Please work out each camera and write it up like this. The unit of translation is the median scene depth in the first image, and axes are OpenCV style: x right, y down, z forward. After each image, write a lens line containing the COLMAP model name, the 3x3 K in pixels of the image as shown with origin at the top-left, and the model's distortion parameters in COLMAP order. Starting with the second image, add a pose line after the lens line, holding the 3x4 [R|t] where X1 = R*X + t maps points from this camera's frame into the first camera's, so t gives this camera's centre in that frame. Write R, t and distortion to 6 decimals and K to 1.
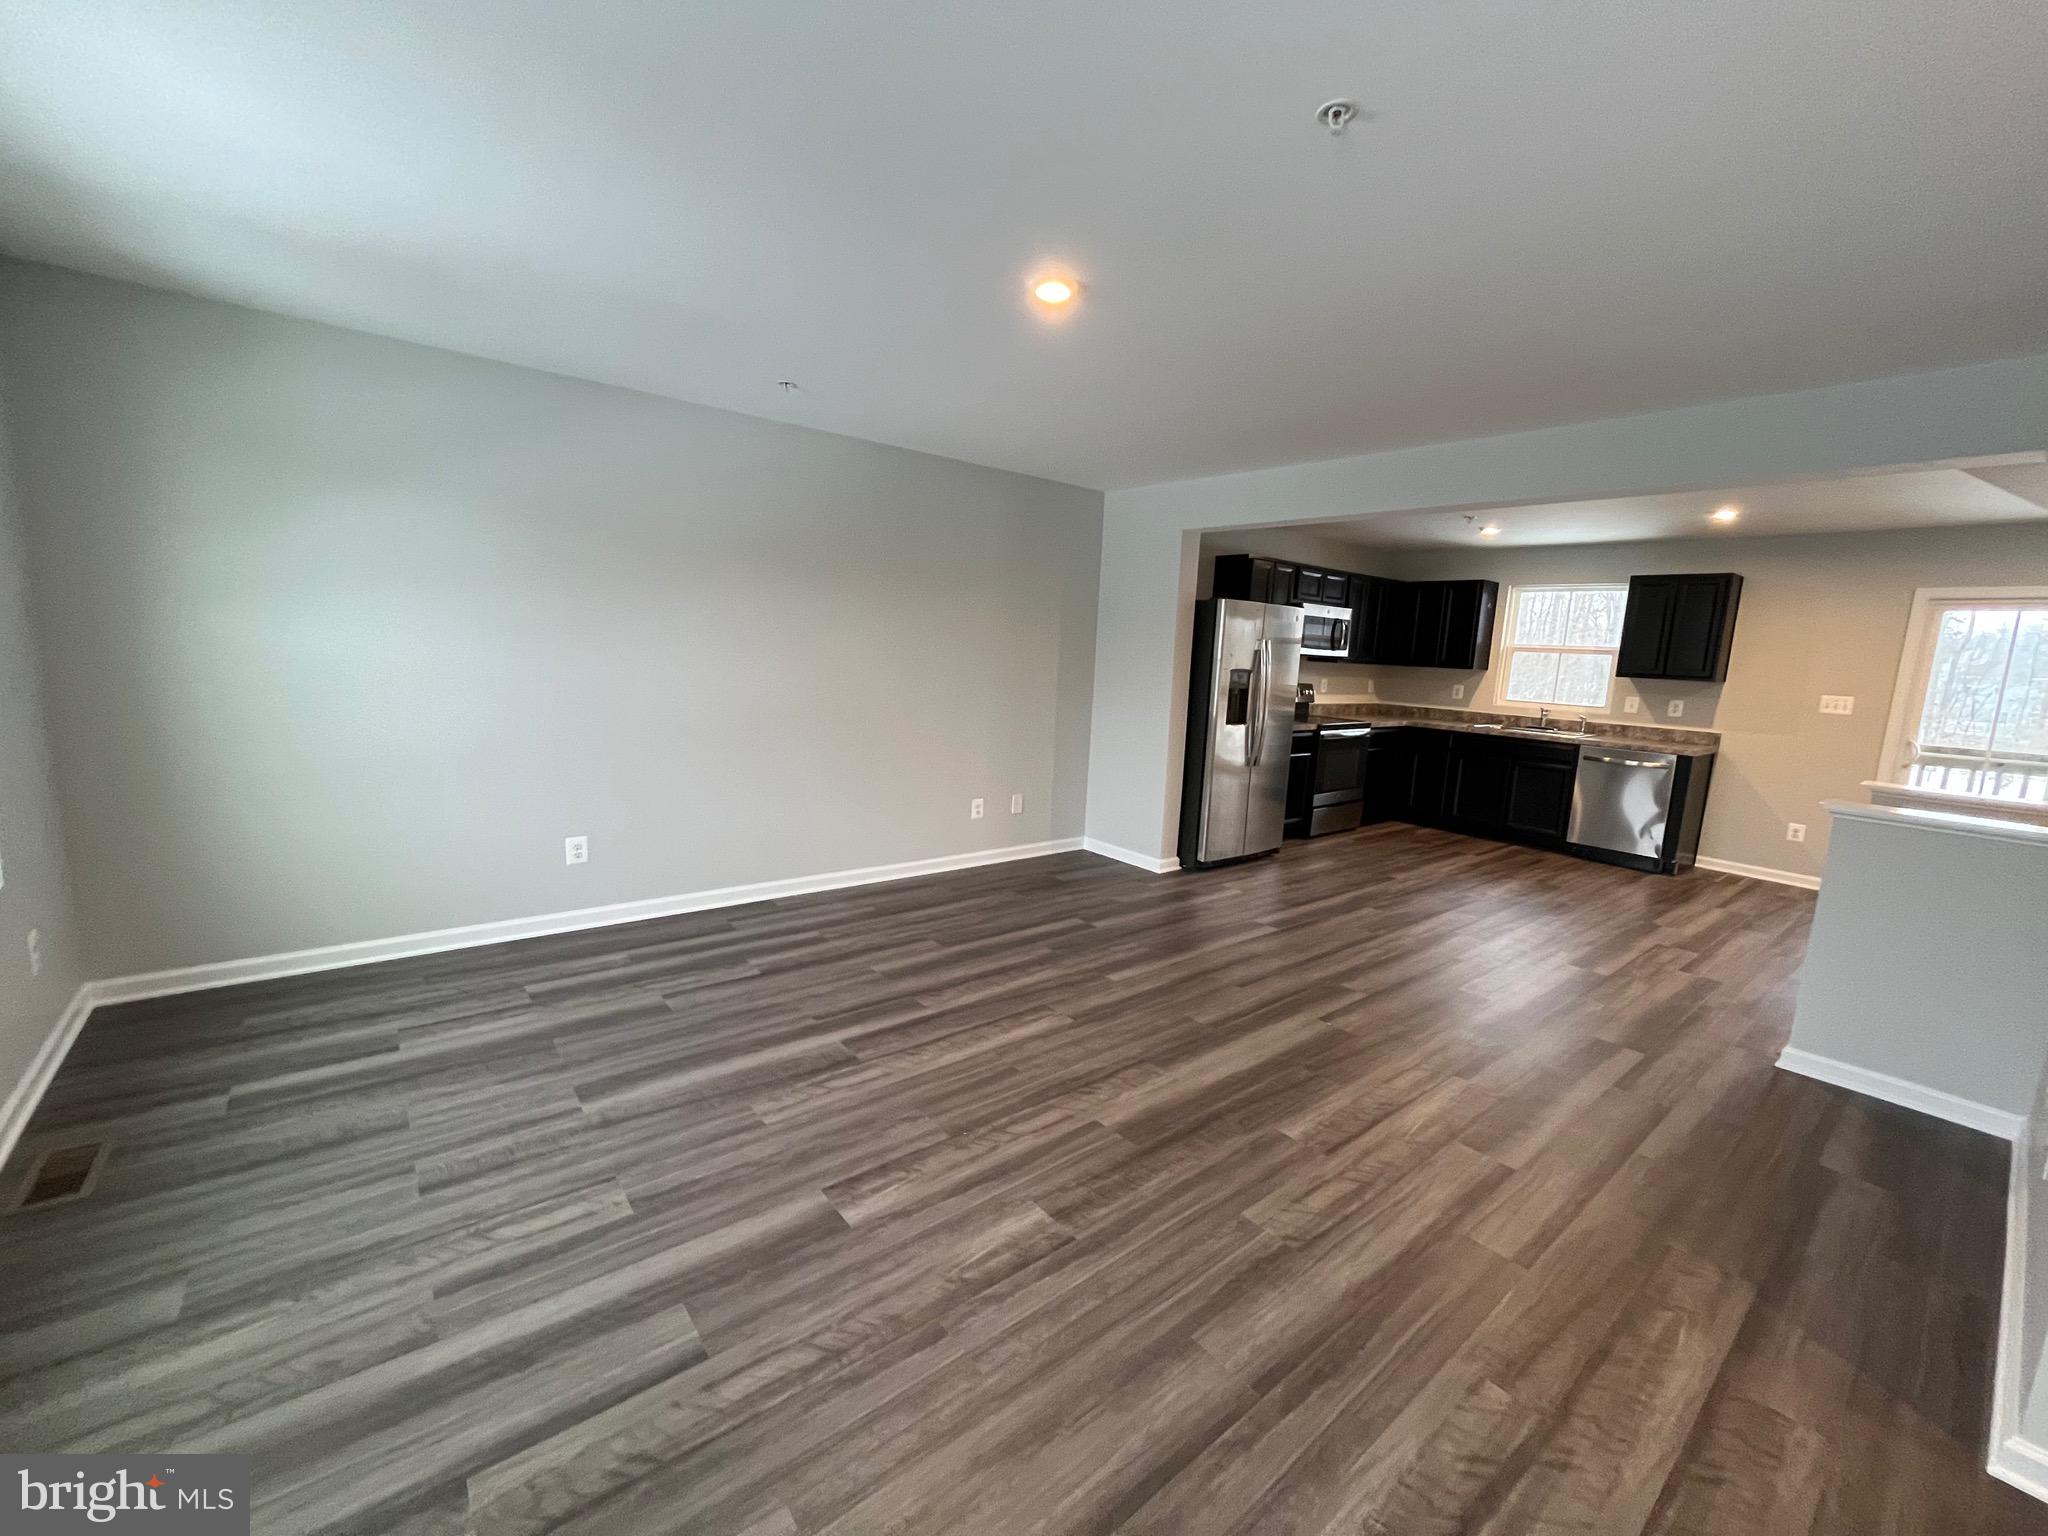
lens RADIAL K [[827.0, 0, 1025.2], [0, 827.0, 769.0], [0, 0, 1]] dist [-0.003749, 0.000384]
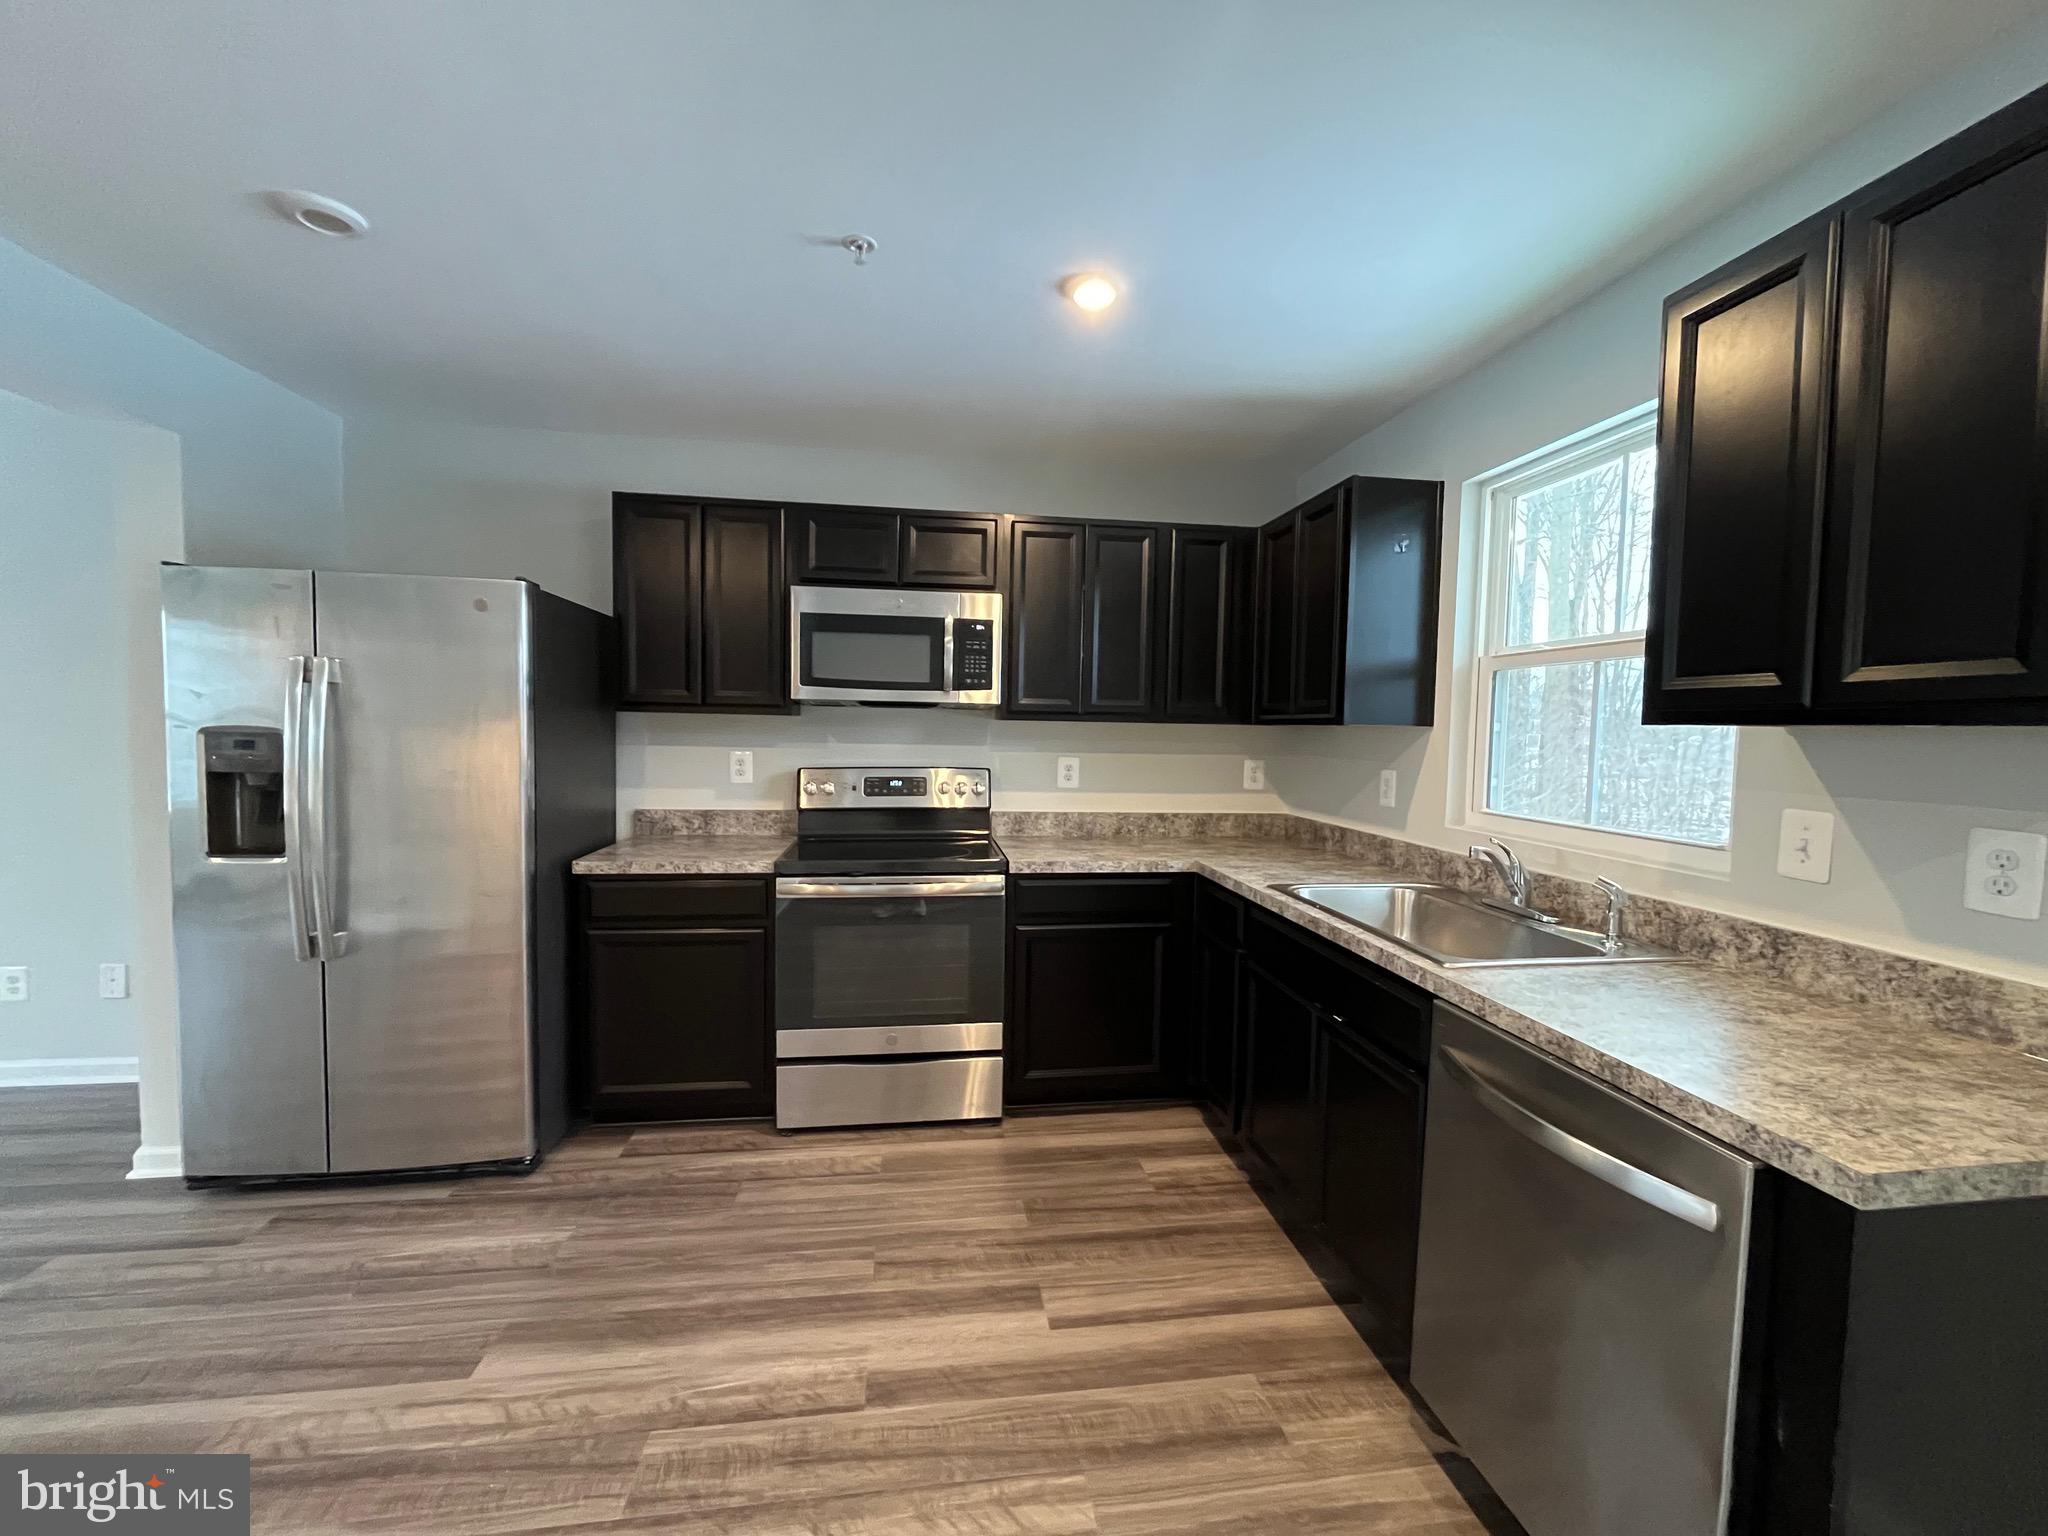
lens RADIAL K [[827.0, 0, 1026.1], [0, 827.0, 769.6], [0, 0, 1]] dist [-0.003749, 0.000384]
pose [[0.857046, -0.005257, -0.515213, 1.033364], [-0.054841, 0.993337, -0.101362, -0.098039], [0.512313, 0.115127, 0.851047, 1.065312]]
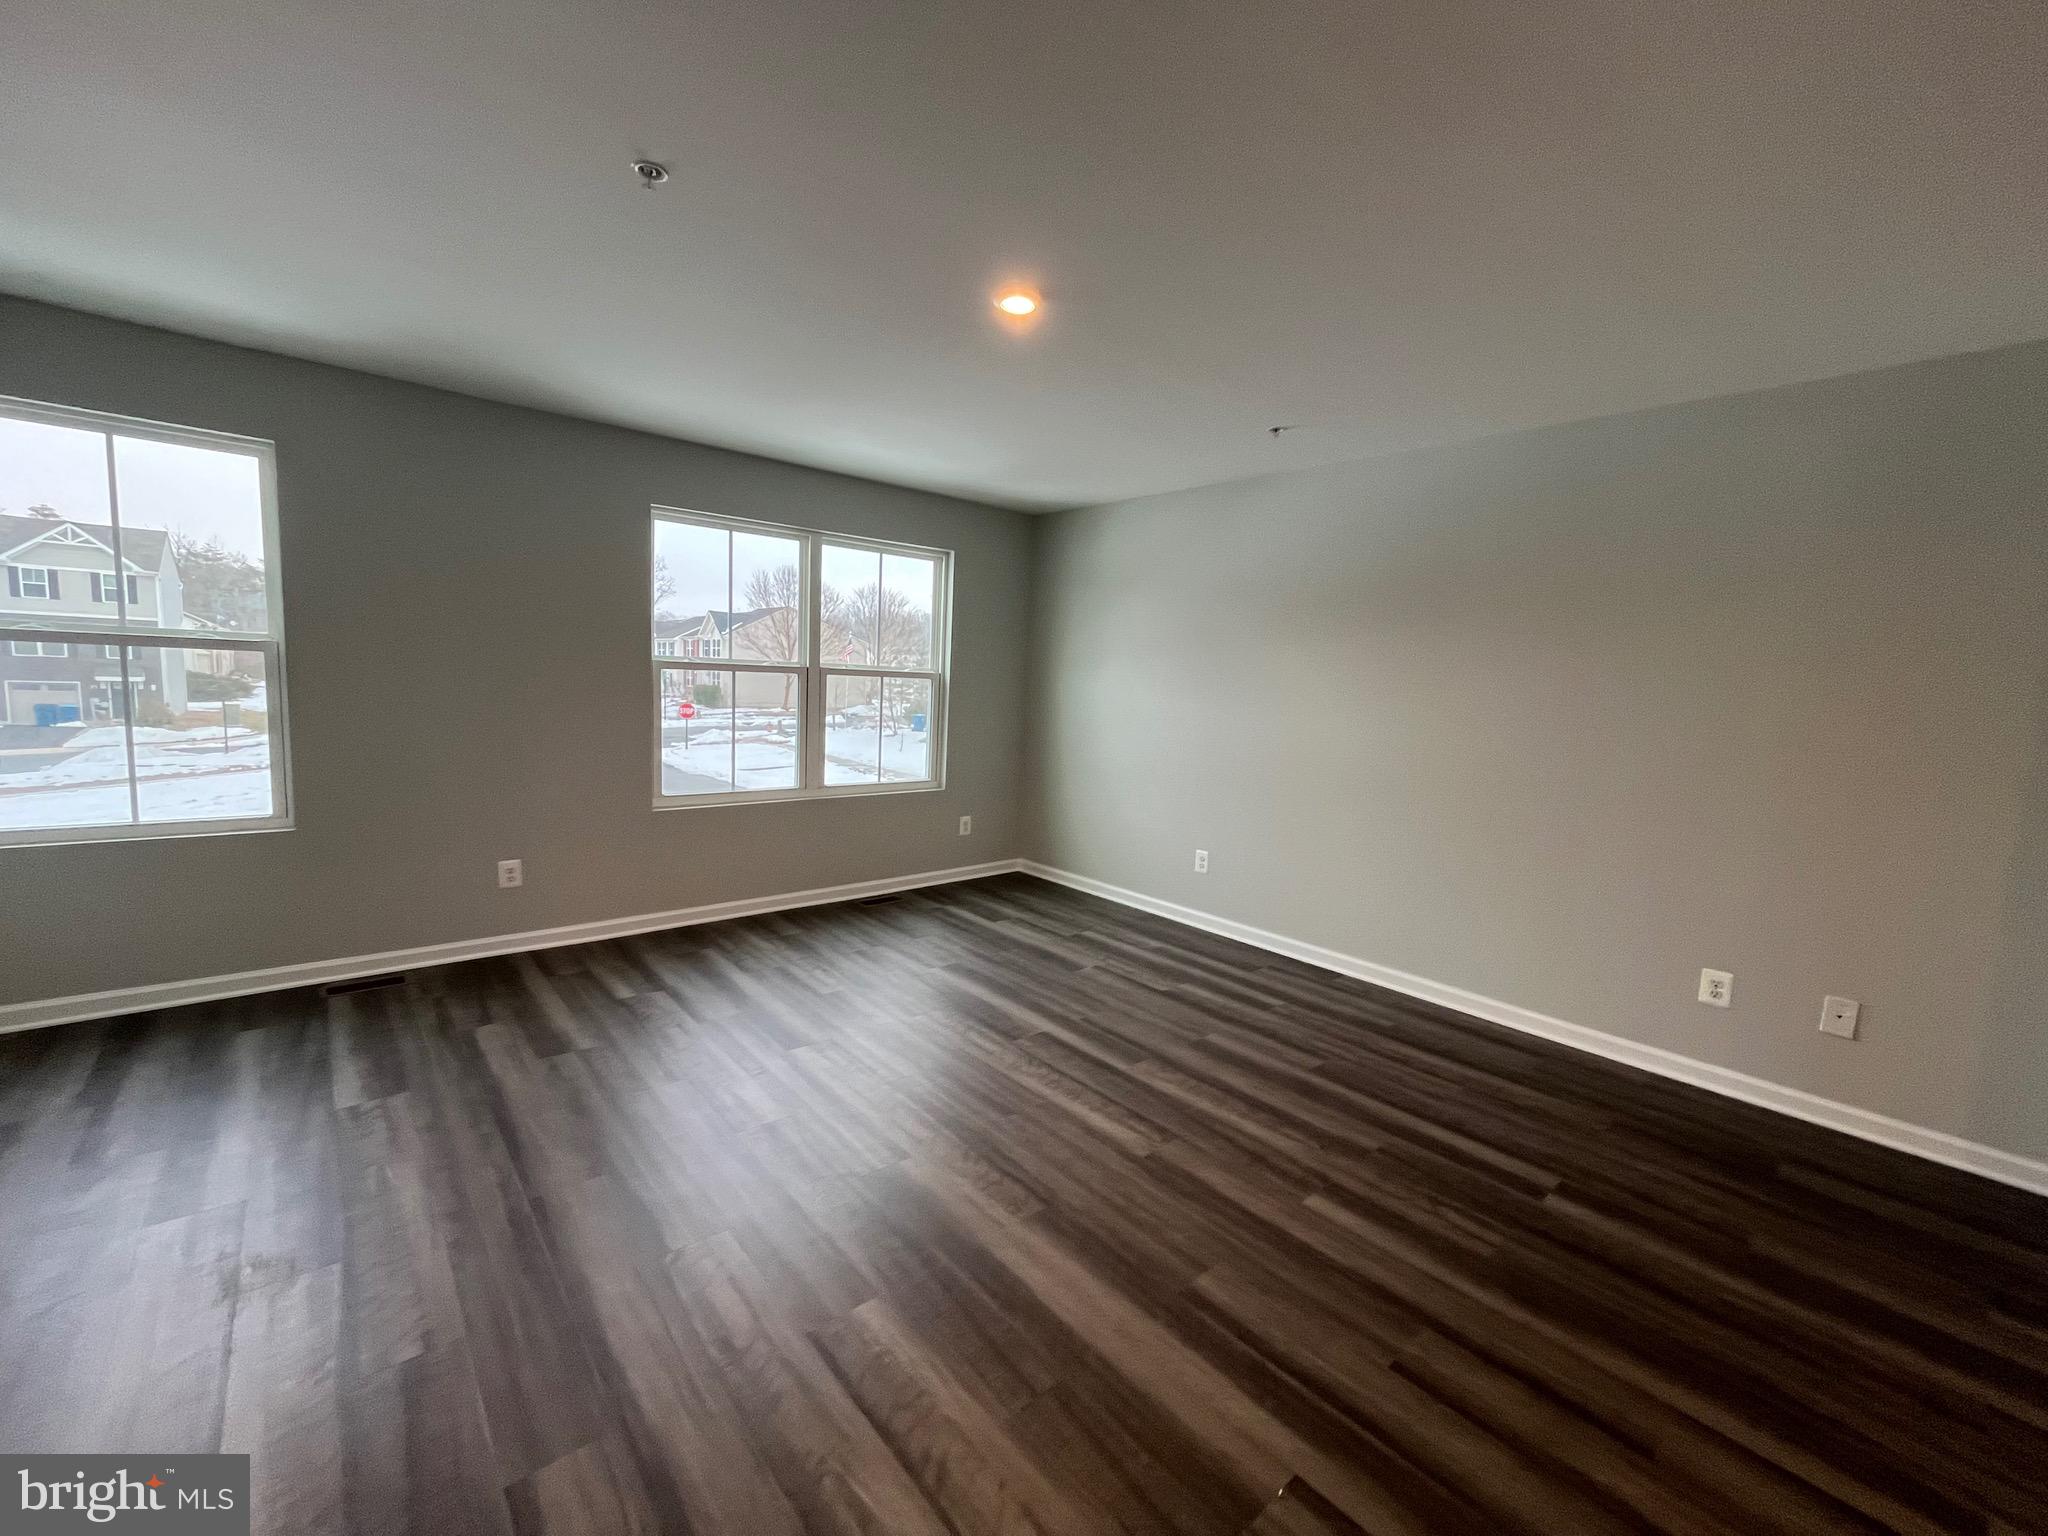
lens RADIAL K [[827.0, 0, 1025.9], [0, 827.0, 774.6], [0, 0, 1]] dist [-0.003749, 0.000384]
pose [[0.034139, 0.070540, -0.996925, 0.593660], [-0.191779, 0.979431, 0.062735, -0.049123], [0.980844, 0.189048, 0.046964, 0.599421]]
